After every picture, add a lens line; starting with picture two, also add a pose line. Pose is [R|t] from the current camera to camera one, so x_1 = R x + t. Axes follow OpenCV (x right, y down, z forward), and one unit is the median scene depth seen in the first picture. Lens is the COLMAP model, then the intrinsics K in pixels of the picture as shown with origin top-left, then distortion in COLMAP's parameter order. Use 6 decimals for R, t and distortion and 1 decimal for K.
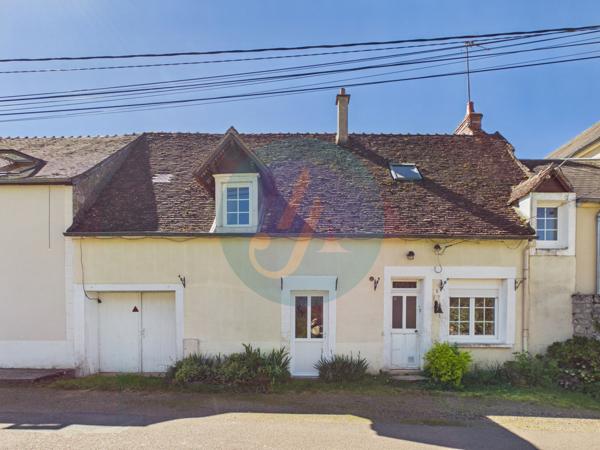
lens RADIAL K [[240.6, 0, 300.0], [0, 240.6, 240.0], [0, 0, 1]] dist [-0.000112, -0.000037]
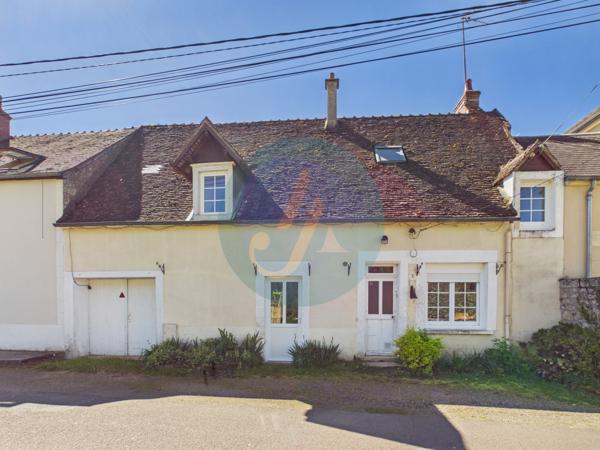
lens RADIAL K [[240.0, 0, 300.0], [0, 240.0, 225.0], [0, 0, 1]] dist [0.000001, -0.000051]
pose [[0.998101, -0.019108, -0.058561, 0.168337], [0.019003, 0.999817, -0.002350, -0.000420], [0.058595, 0.001233, 0.998281, 0.000537]]
